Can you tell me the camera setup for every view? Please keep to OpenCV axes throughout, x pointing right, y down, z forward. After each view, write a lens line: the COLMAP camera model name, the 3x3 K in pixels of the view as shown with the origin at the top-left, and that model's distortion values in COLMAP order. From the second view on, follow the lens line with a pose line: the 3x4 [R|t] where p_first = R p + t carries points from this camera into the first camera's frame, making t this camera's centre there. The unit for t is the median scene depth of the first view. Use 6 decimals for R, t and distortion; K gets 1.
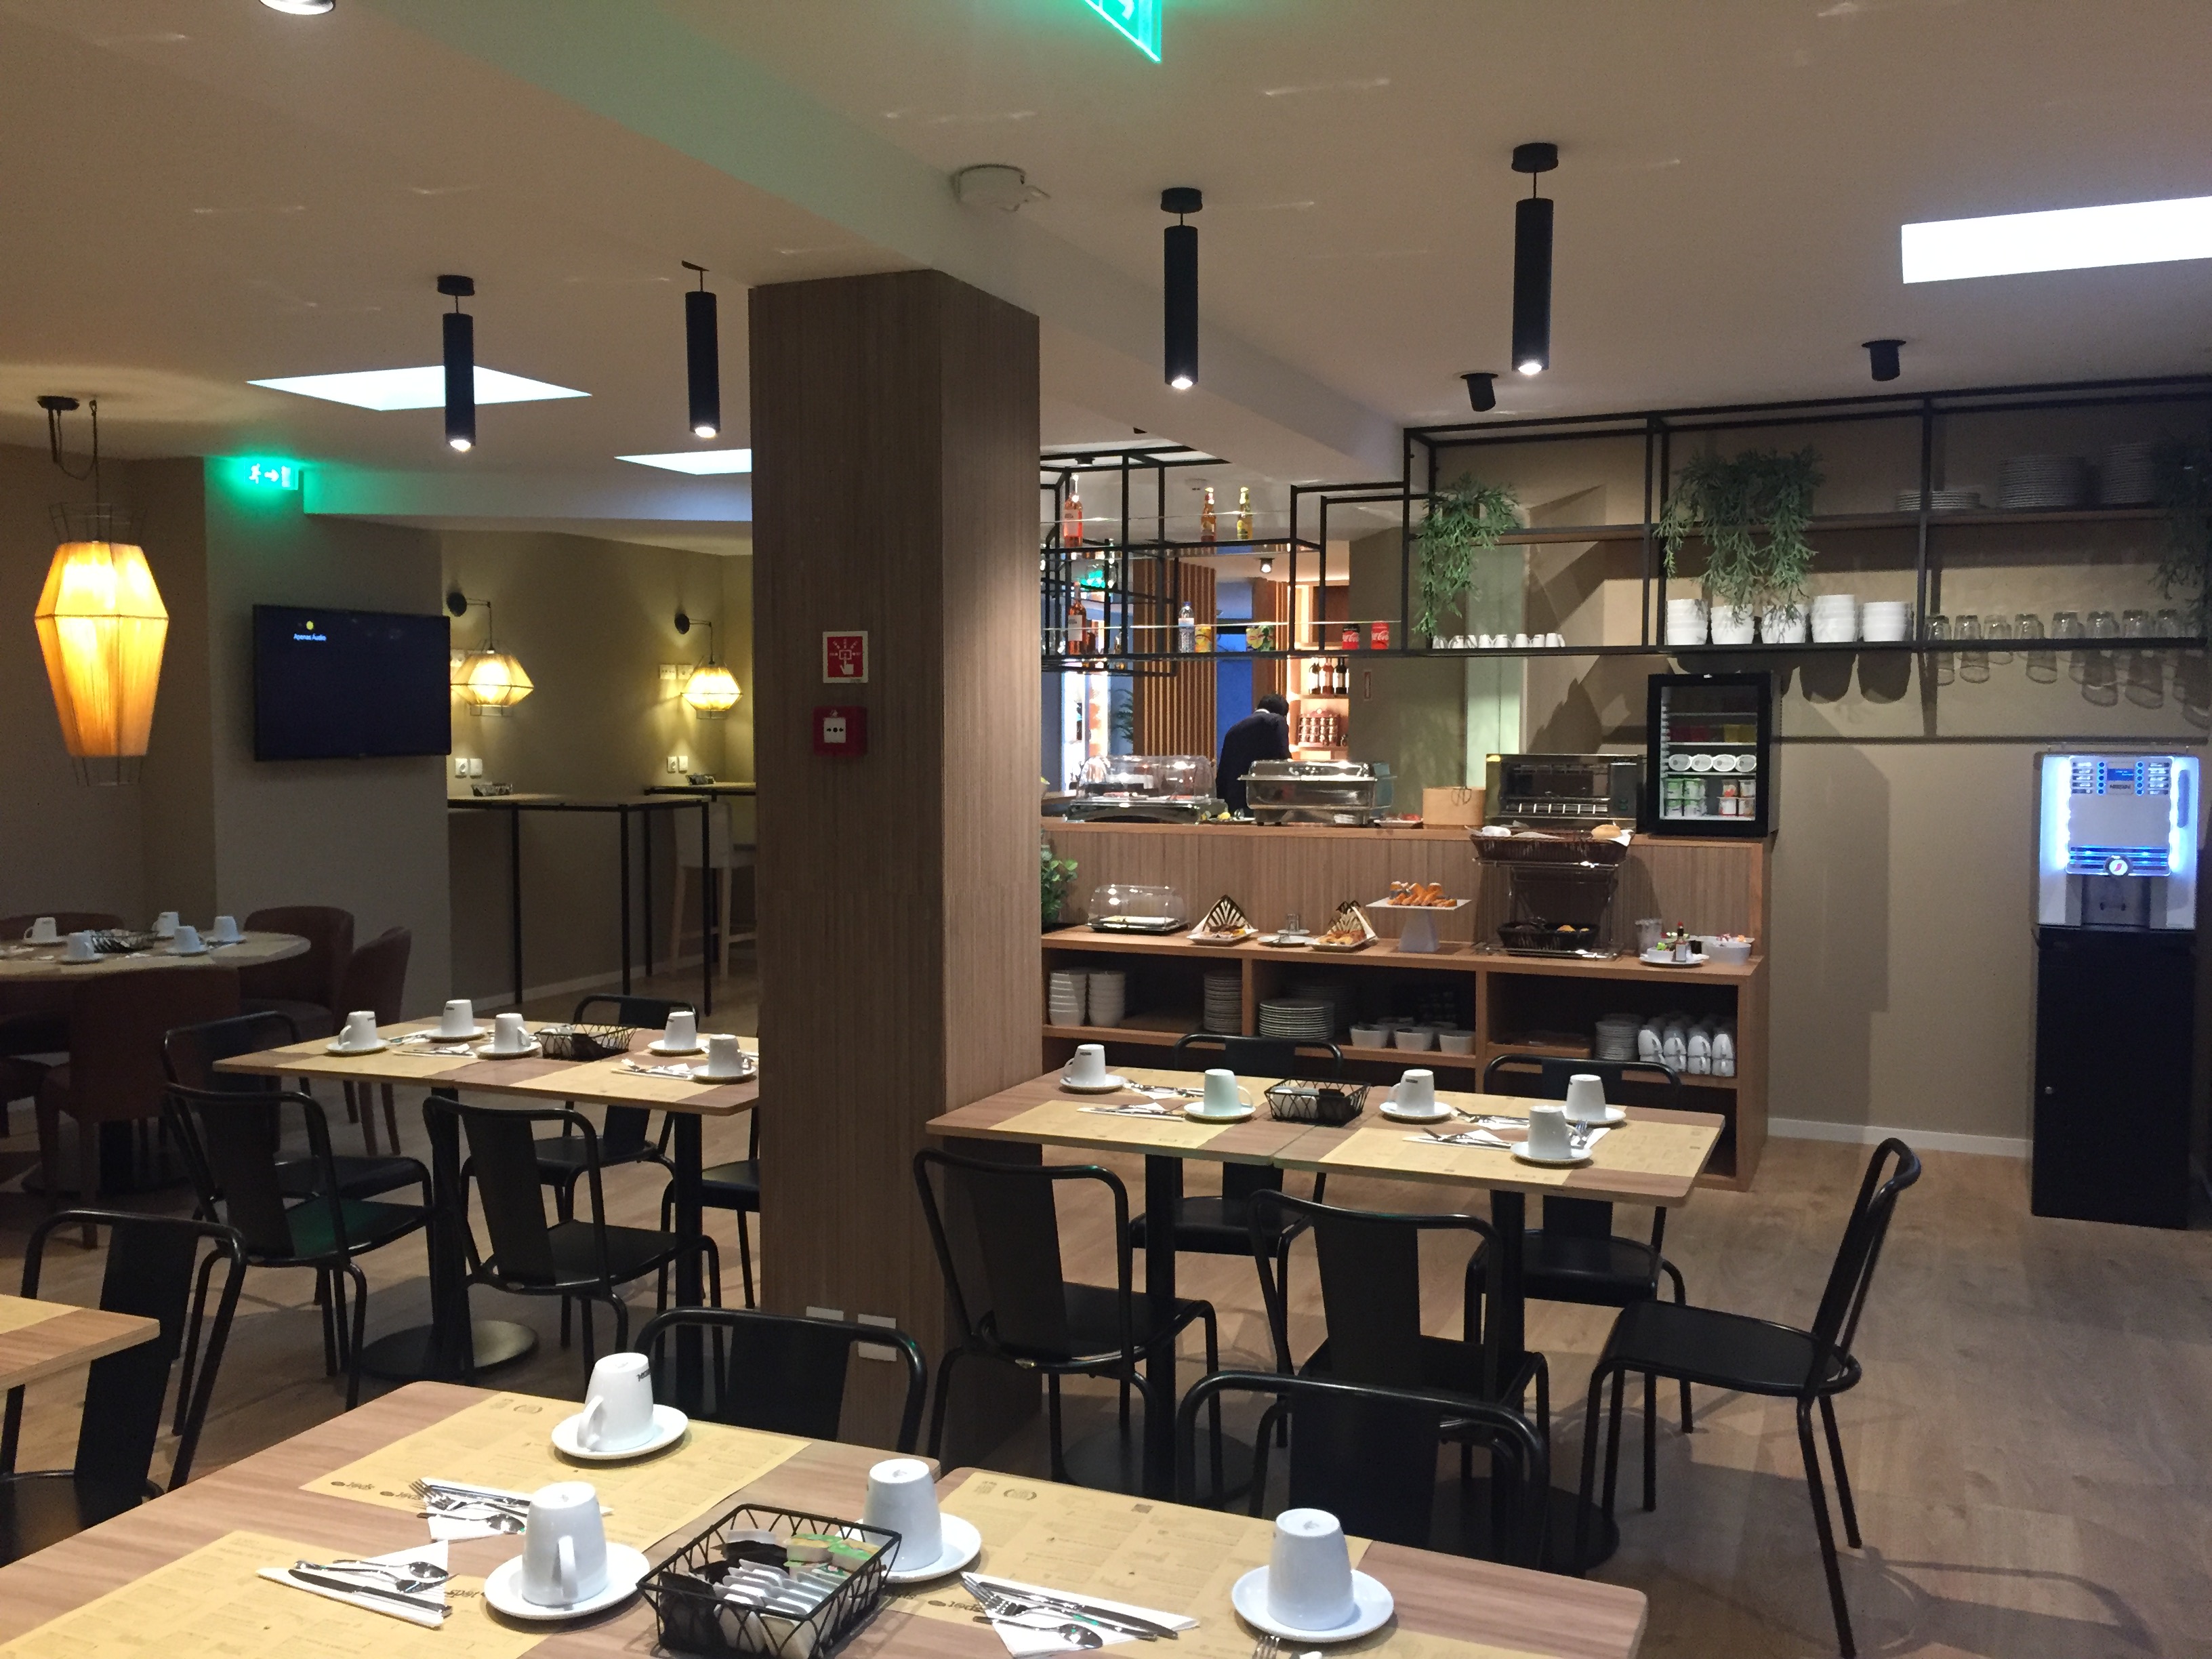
lens RADIAL K [[1907.8, 0, 1108.4], [0, 1907.8, 828.5], [0, 0, 1]] dist [0.058546, 0.002755]
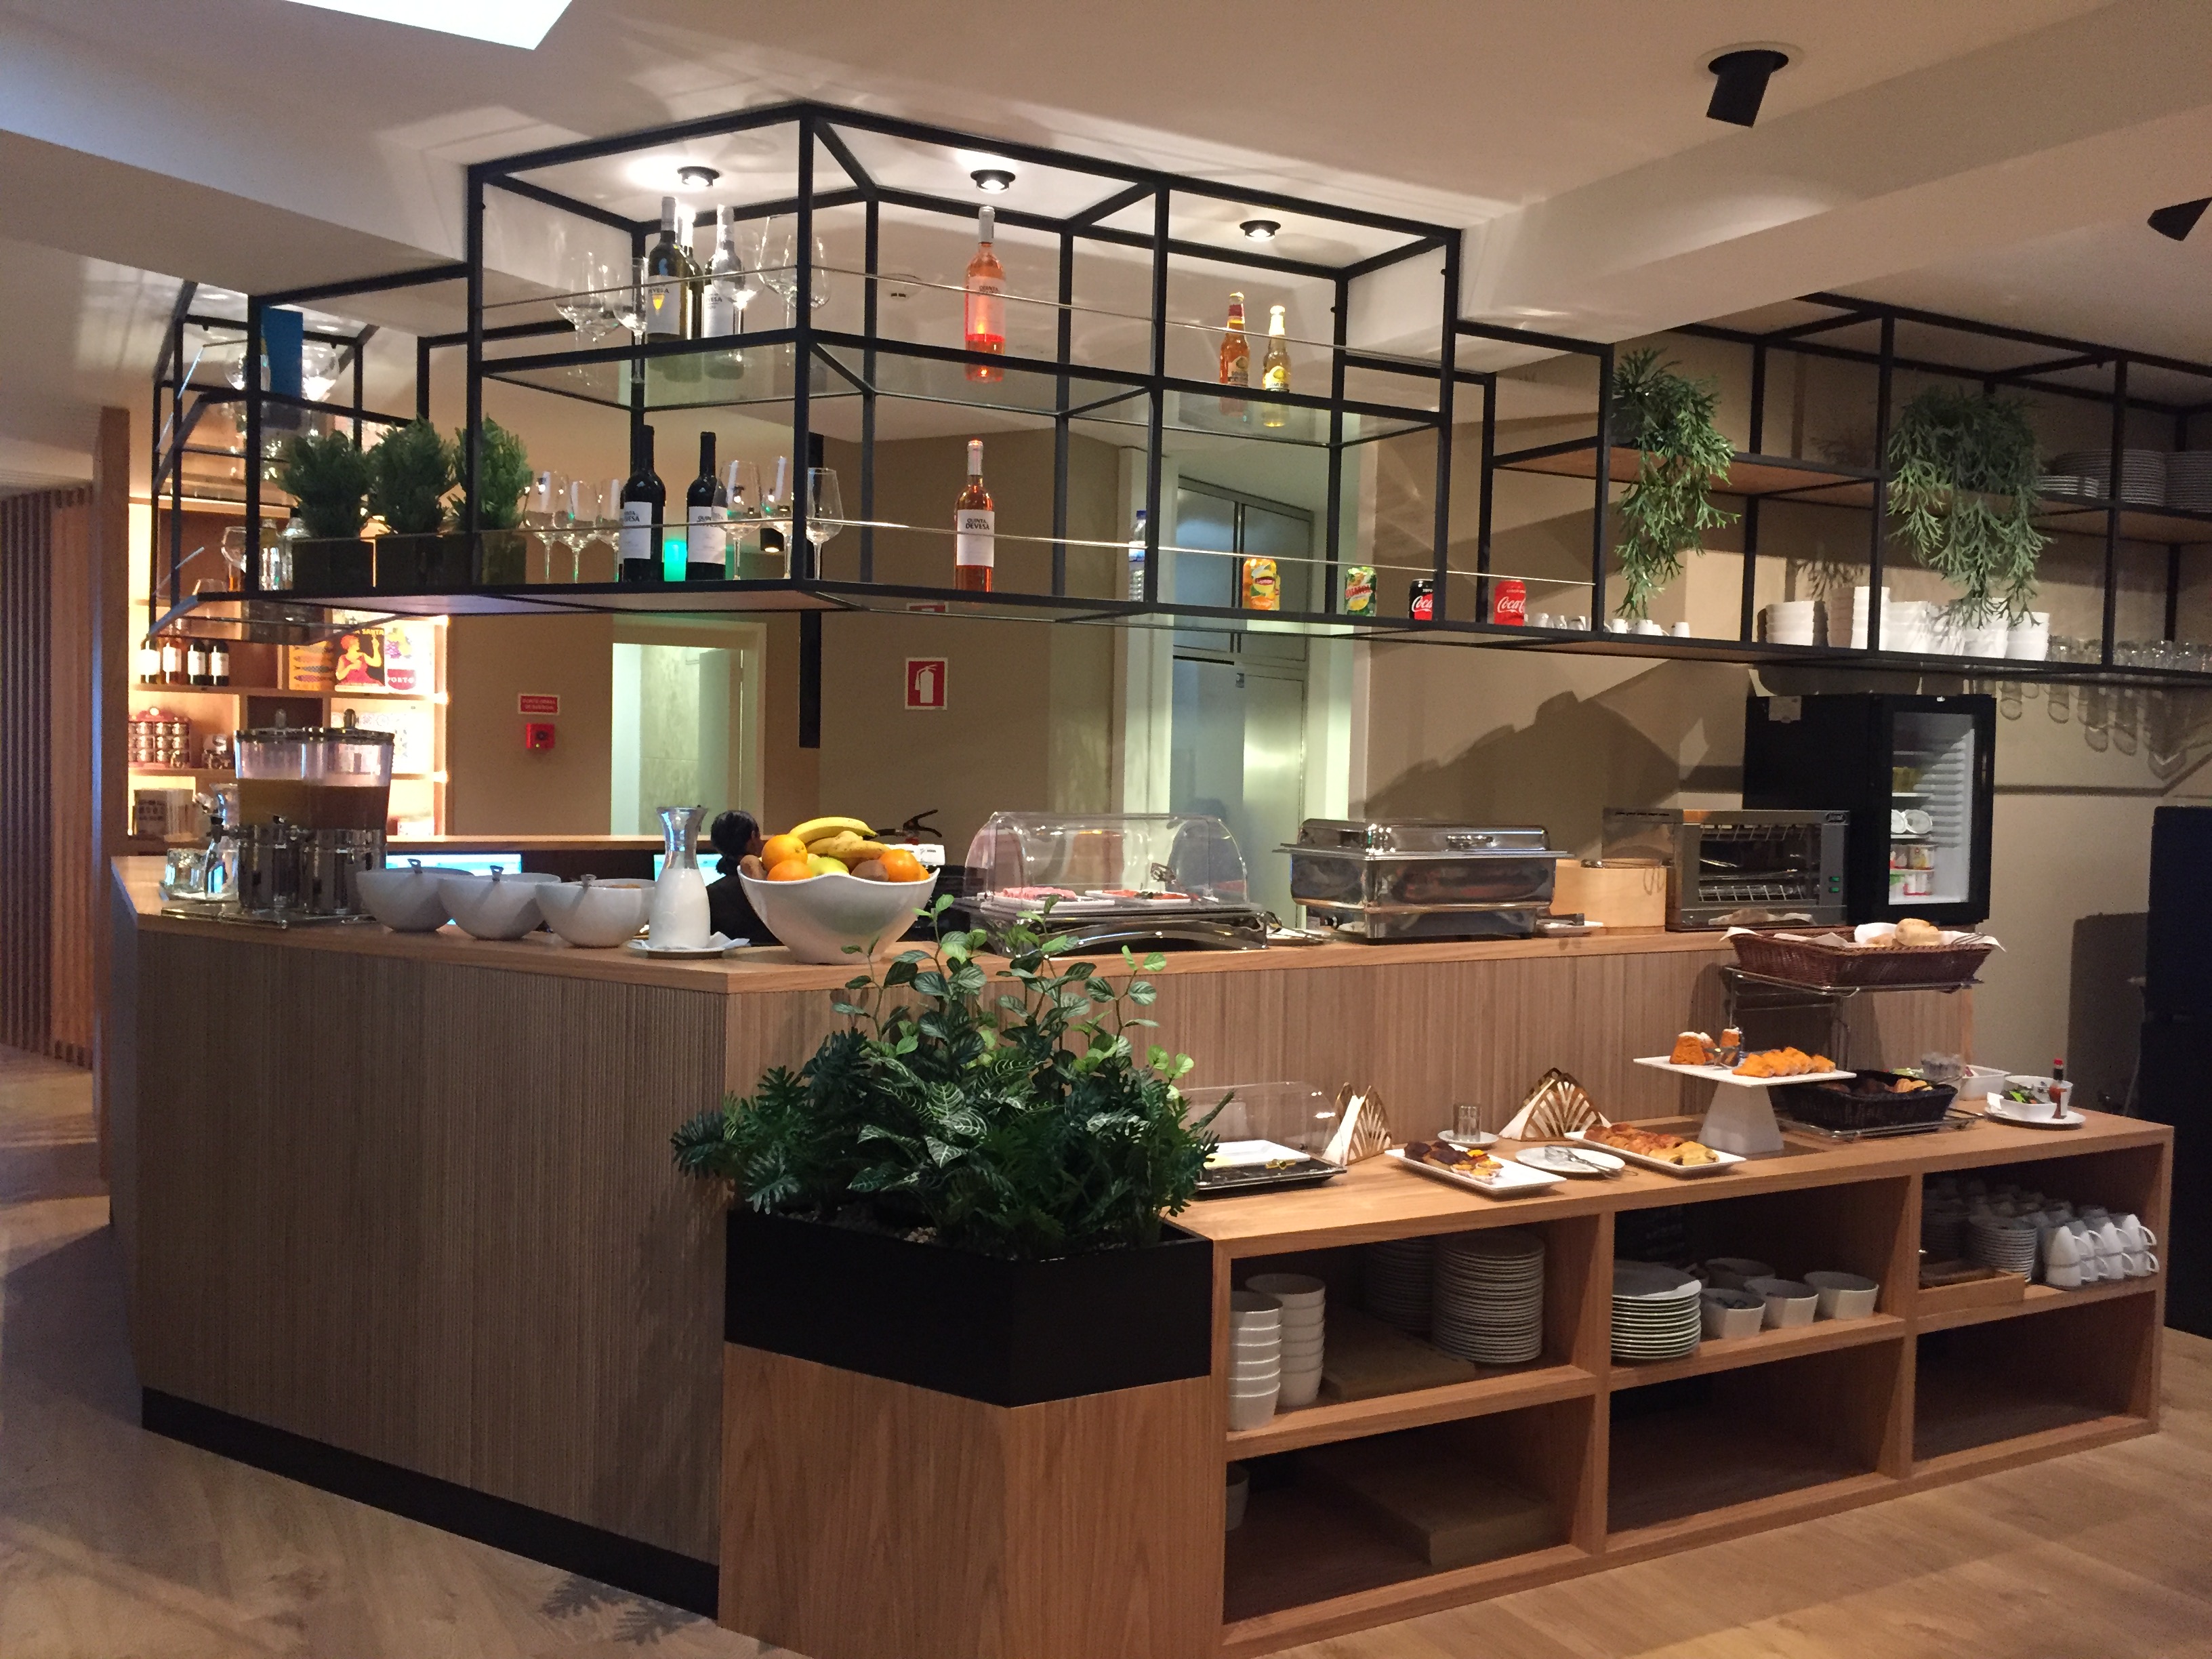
lens RADIAL K [[1907.8, 0, 1106.8], [0, 1907.8, 830.9], [0, 0, 1]] dist [0.058546, 0.002755]
pose [[0.601238, -0.018106, 0.798864, -0.401293], [0.023020, 0.999721, 0.005333, -0.038631], [-0.798738, 0.015184, 0.601487, 0.757403]]
